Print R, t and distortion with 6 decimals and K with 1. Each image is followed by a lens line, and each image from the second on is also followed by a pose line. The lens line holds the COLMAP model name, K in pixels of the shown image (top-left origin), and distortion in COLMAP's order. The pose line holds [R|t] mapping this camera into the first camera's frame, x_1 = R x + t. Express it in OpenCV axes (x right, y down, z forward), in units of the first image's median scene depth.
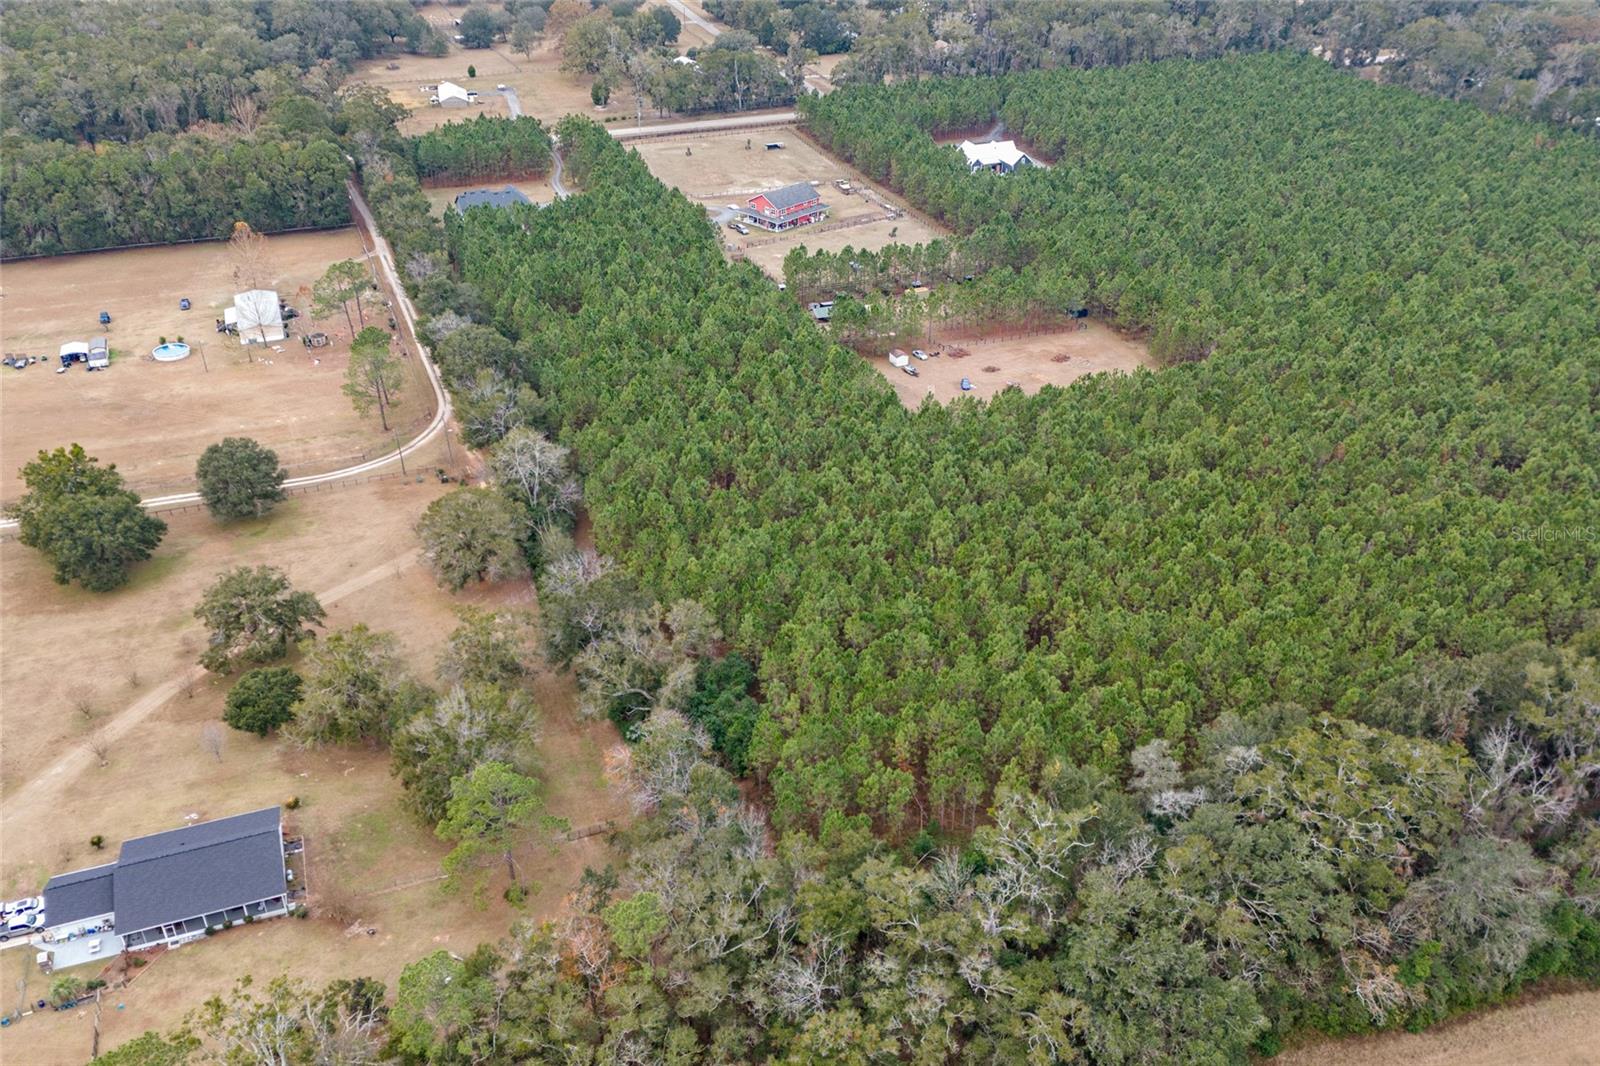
lens RADIAL K [[1165.9, 0, 798.8], [0, 1165.9, 538.2], [0, 0, 1]] dist [0.078844, -0.078392]
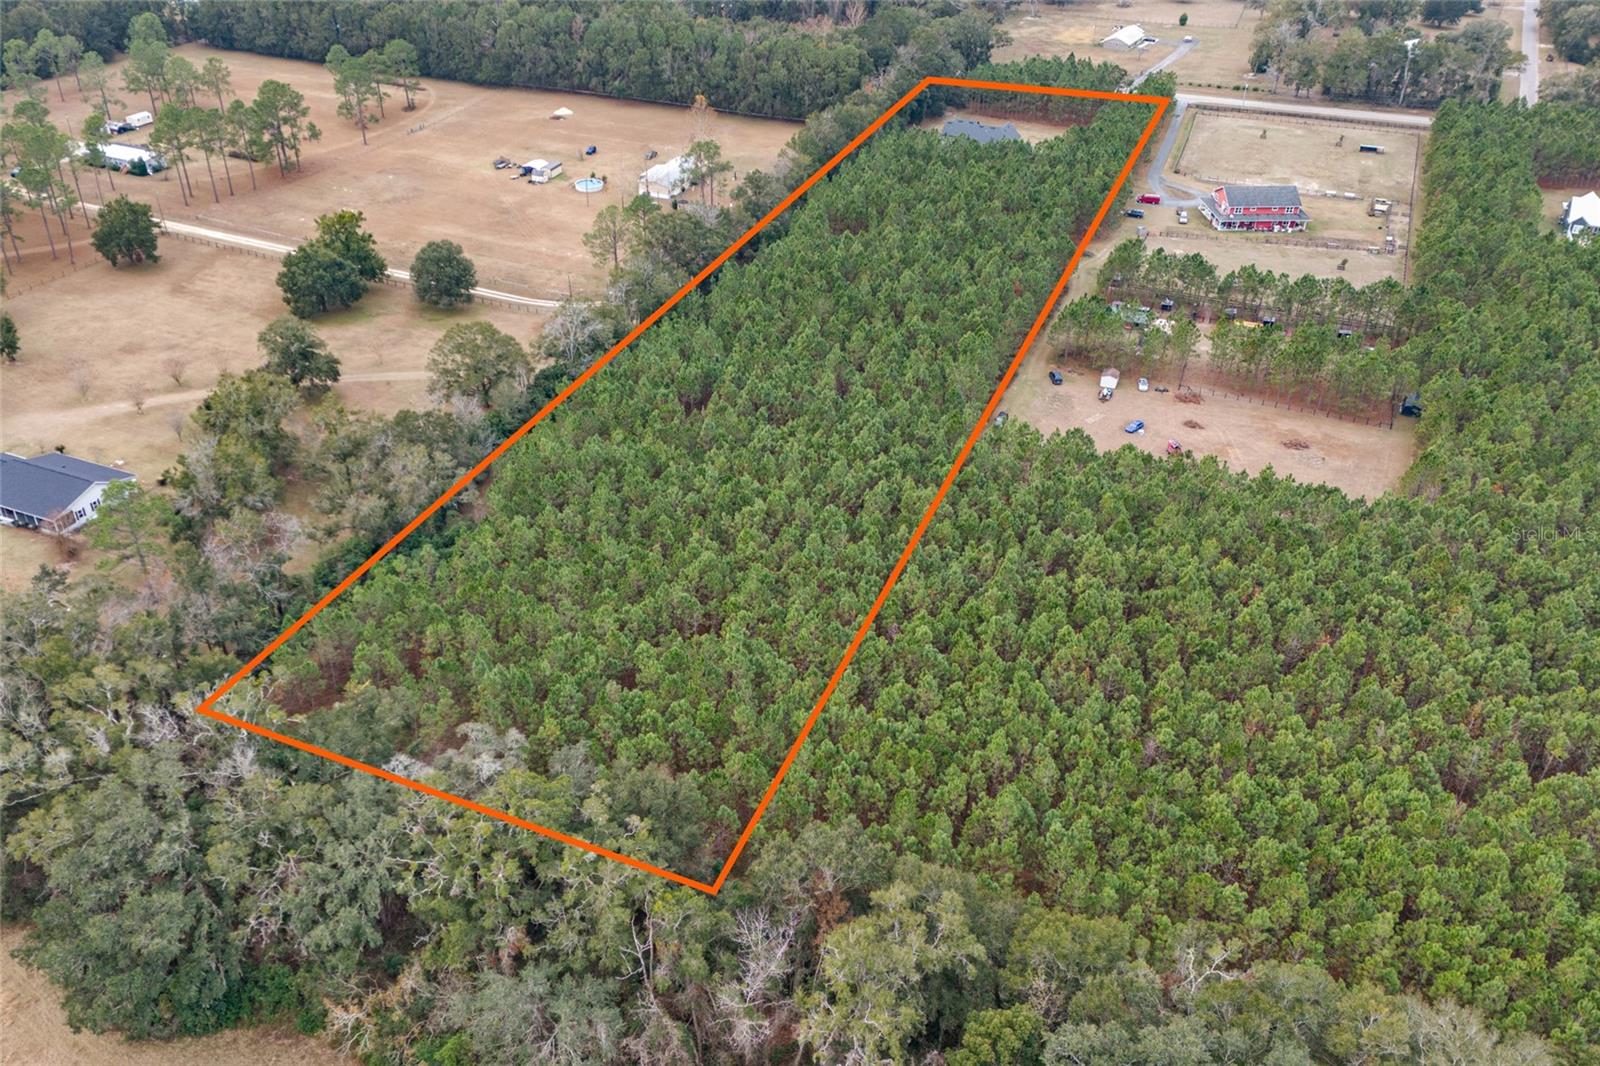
lens RADIAL K [[1165.9, 0, 798.8], [0, 1165.9, 538.2], [0, 0, 1]] dist [0.078844, -0.078392]
pose [[0.758198, 0.390748, -0.521970, 0.404011], [-0.371961, 0.916703, 0.145947, -0.084366], [0.535520, 0.083496, 0.840385, 0.144729]]
